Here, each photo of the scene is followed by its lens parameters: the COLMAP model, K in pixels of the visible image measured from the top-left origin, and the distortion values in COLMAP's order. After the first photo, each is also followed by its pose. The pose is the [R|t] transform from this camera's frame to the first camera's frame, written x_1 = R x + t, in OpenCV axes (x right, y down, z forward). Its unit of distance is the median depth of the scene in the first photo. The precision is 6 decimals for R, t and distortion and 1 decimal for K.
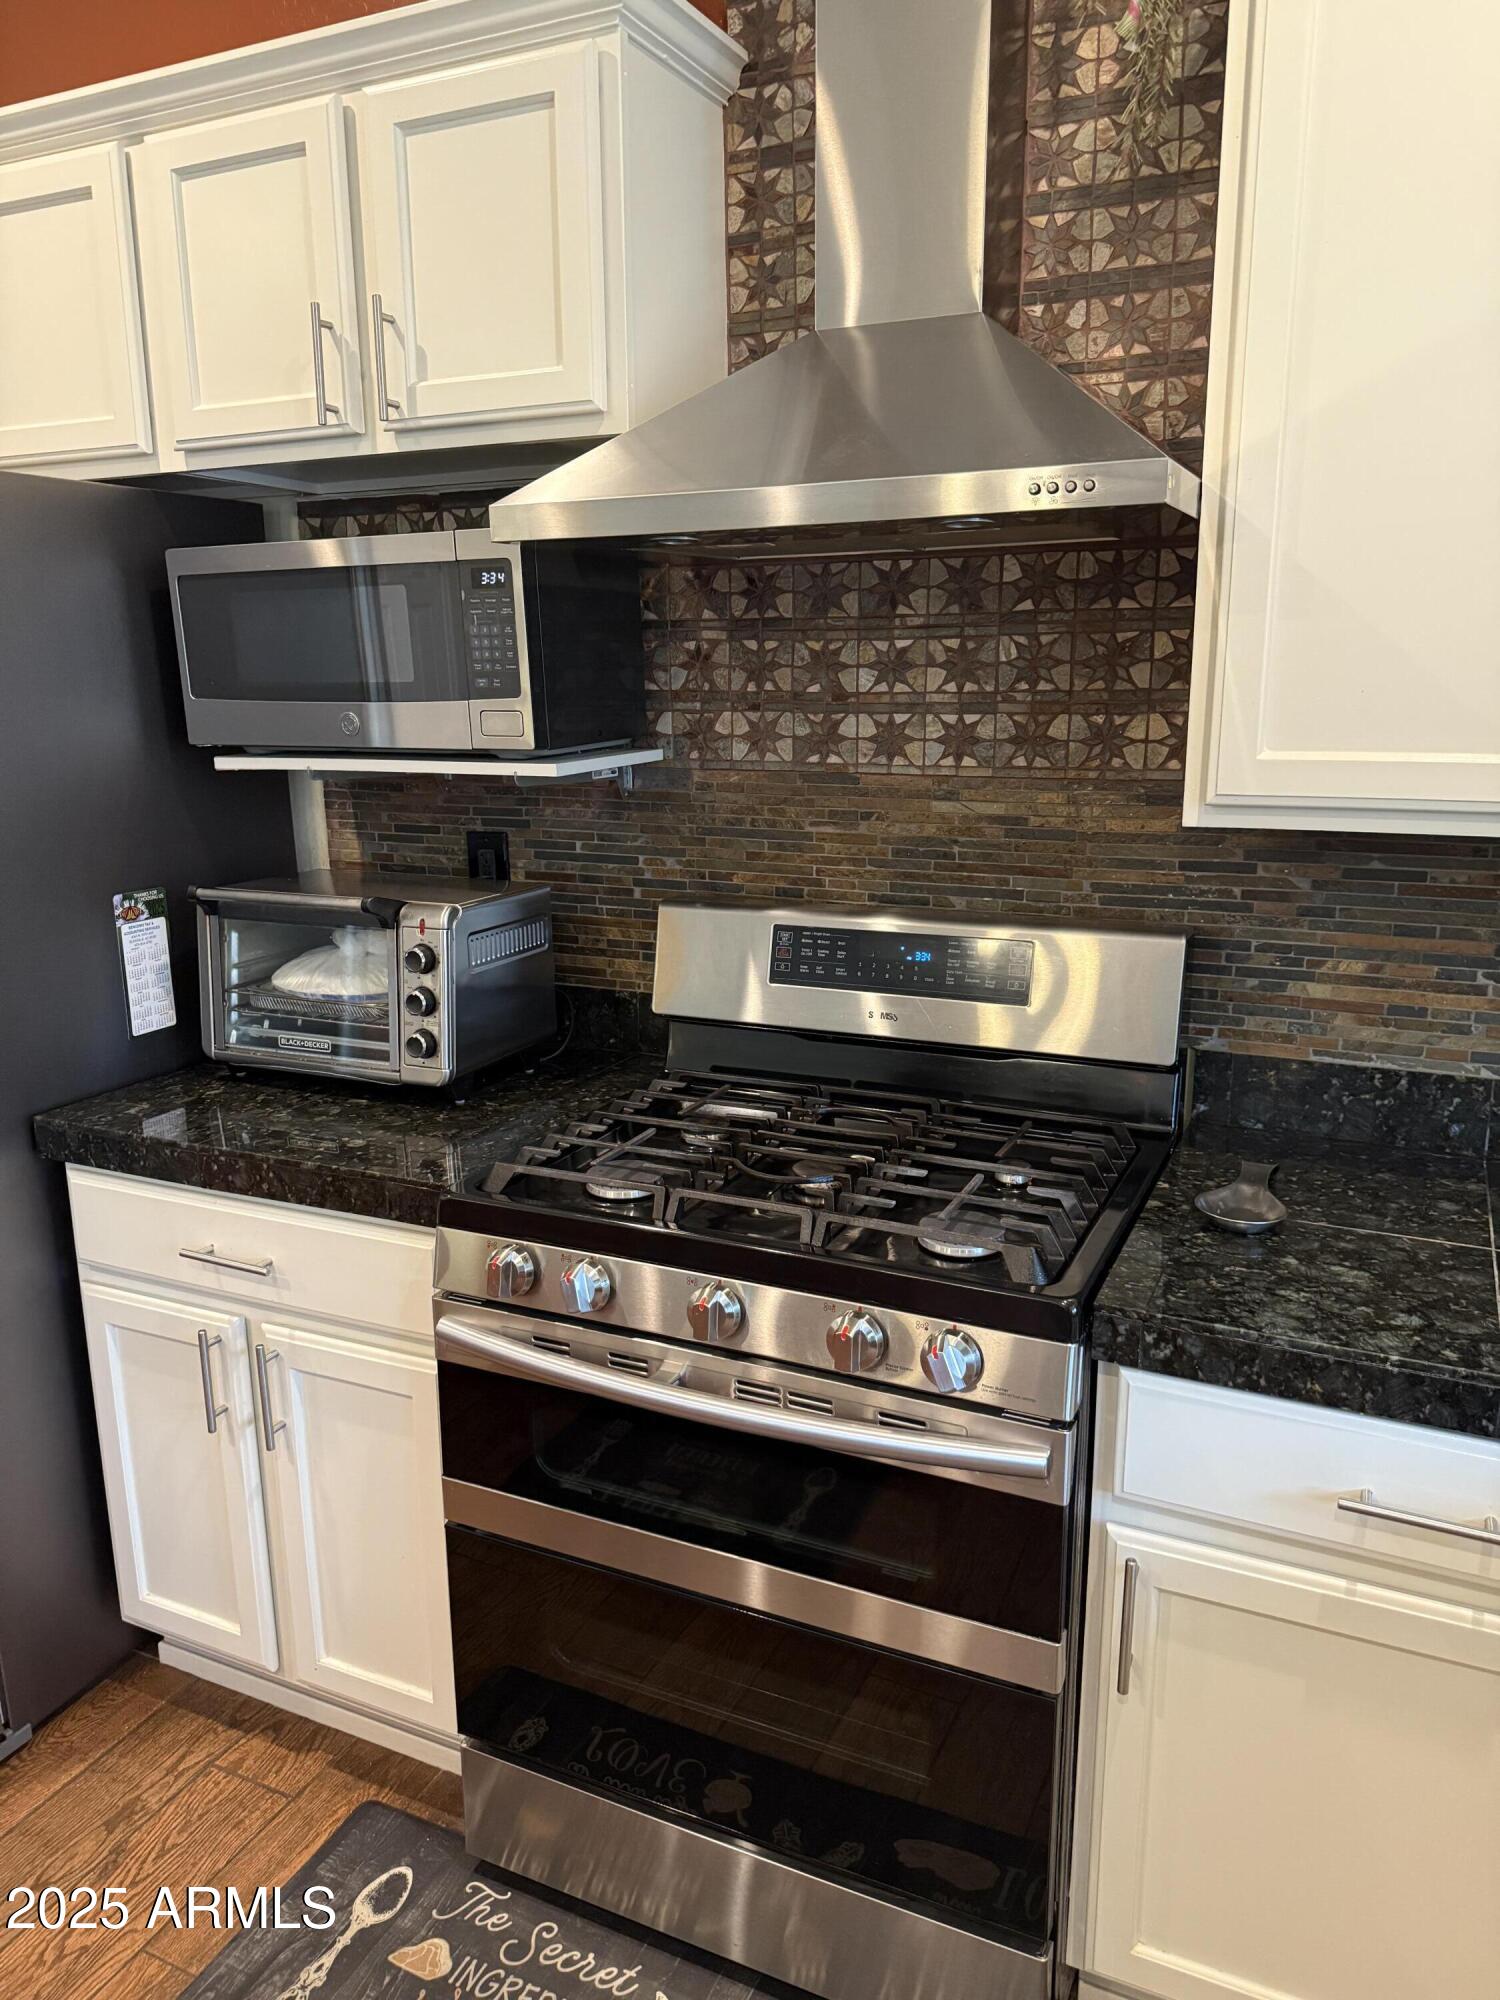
lens RADIAL K [[1404.0, 0, 744.6], [0, 1404.0, 1016.7], [0, 0, 1]] dist [0.077443, -0.107380]
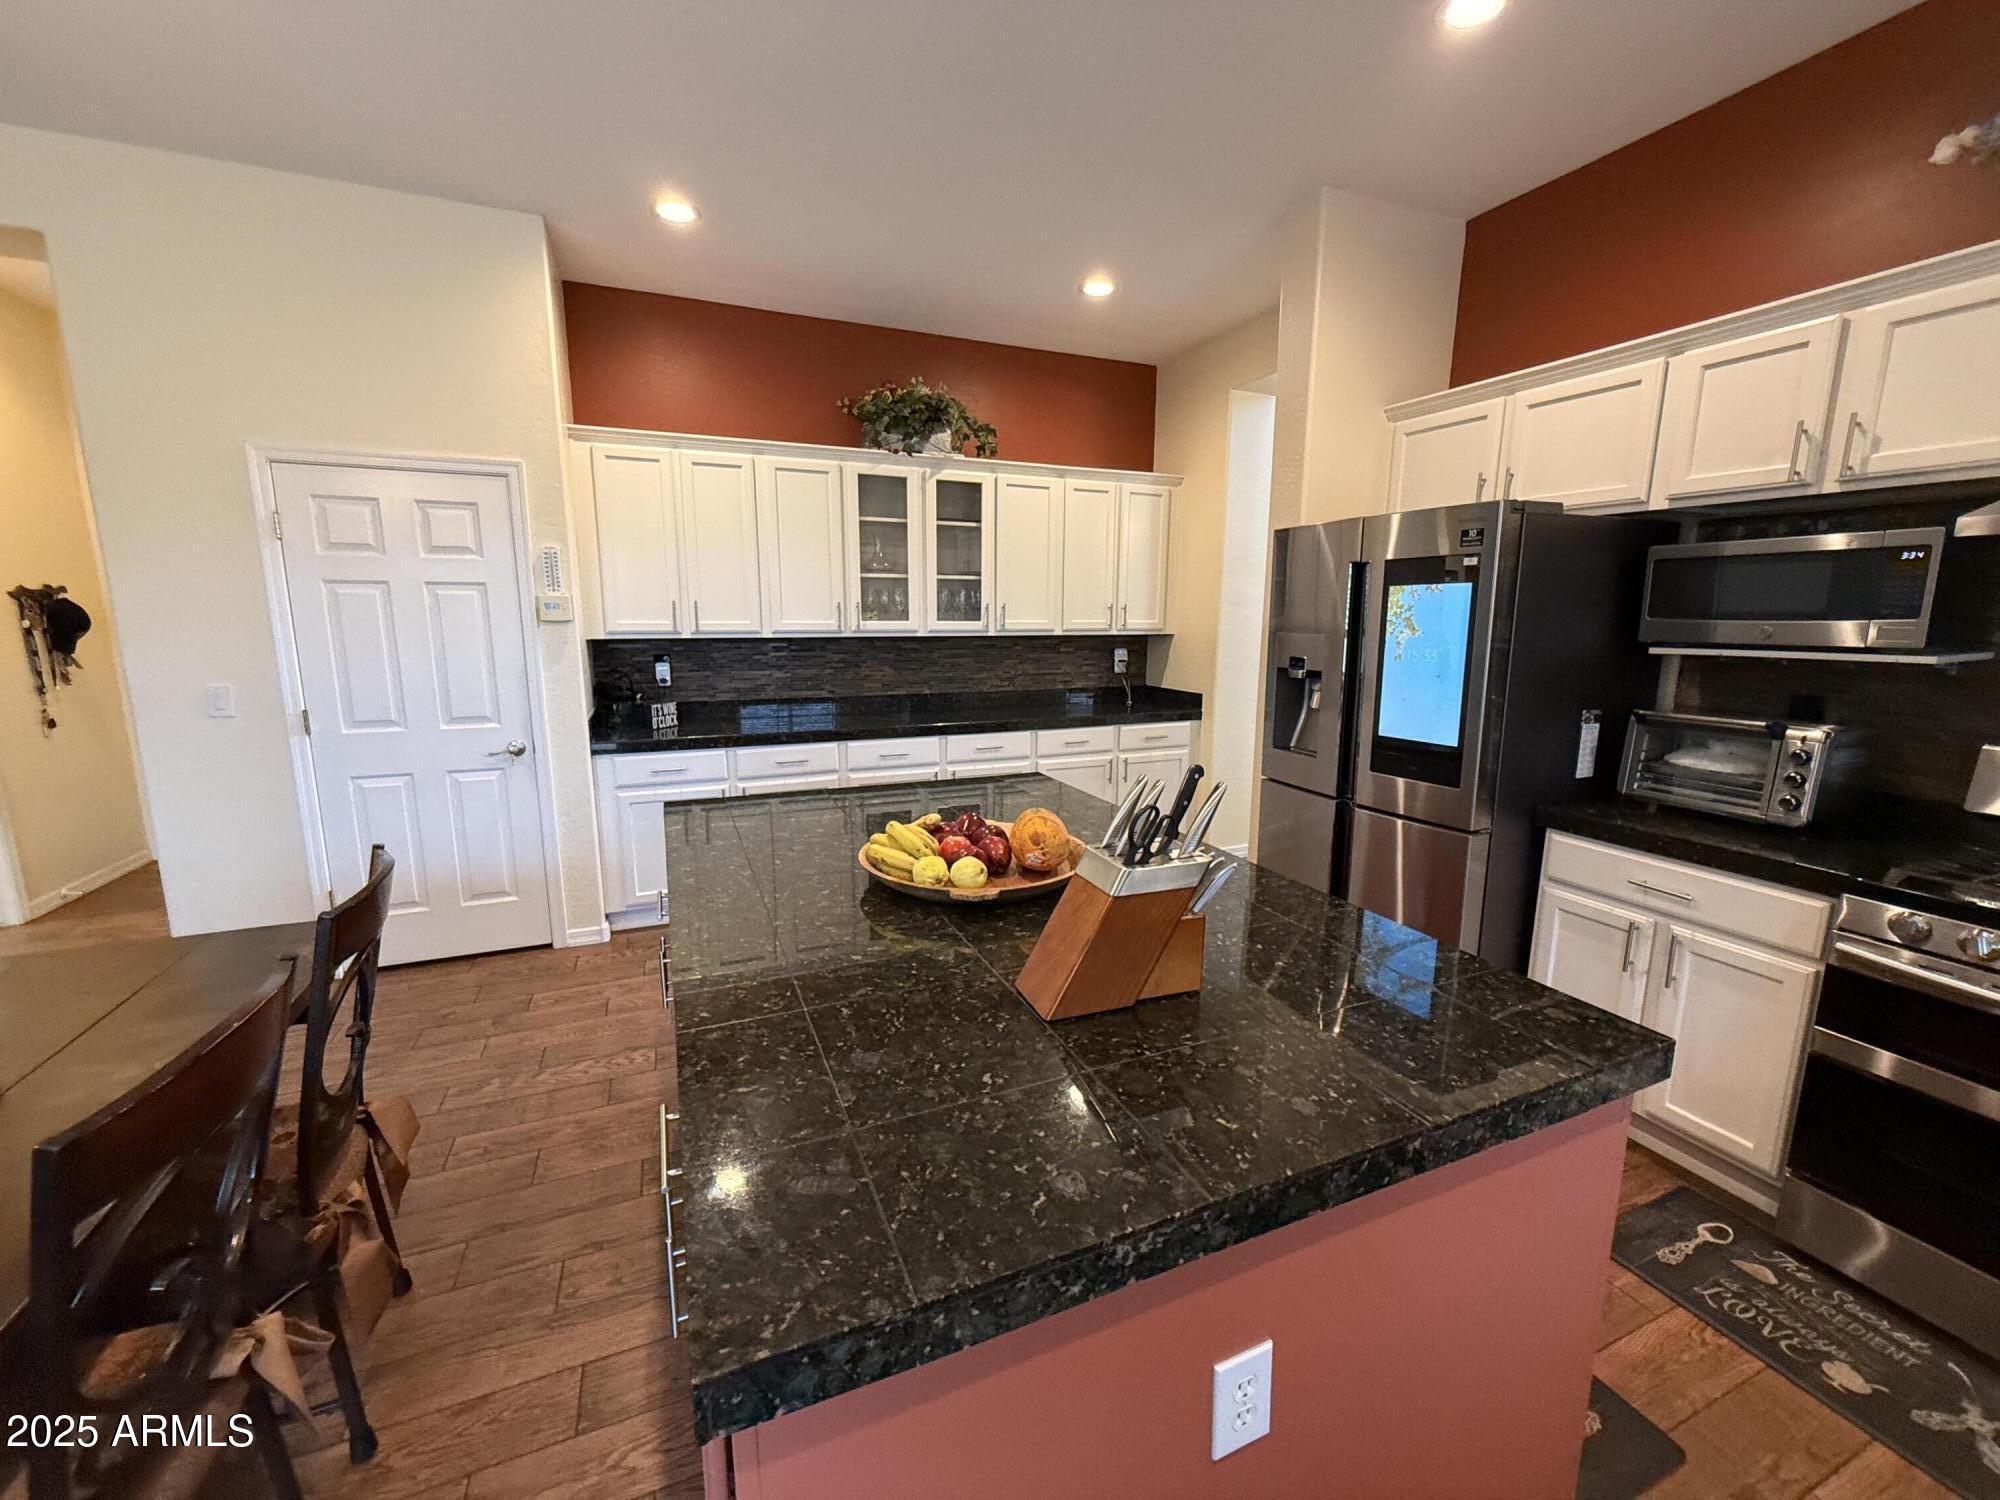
lens RADIAL K [[799.5, 0, 1004.6], [0, 799.5, 752.0], [0, 0, 1]] dist [-0.001113, 0.000868]
pose [[0.742731, 0.127762, -0.657288, -0.318401], [-0.163398, 0.986535, 0.007121, 0.116688], [0.649347, 0.102111, 0.753606, -0.477536]]
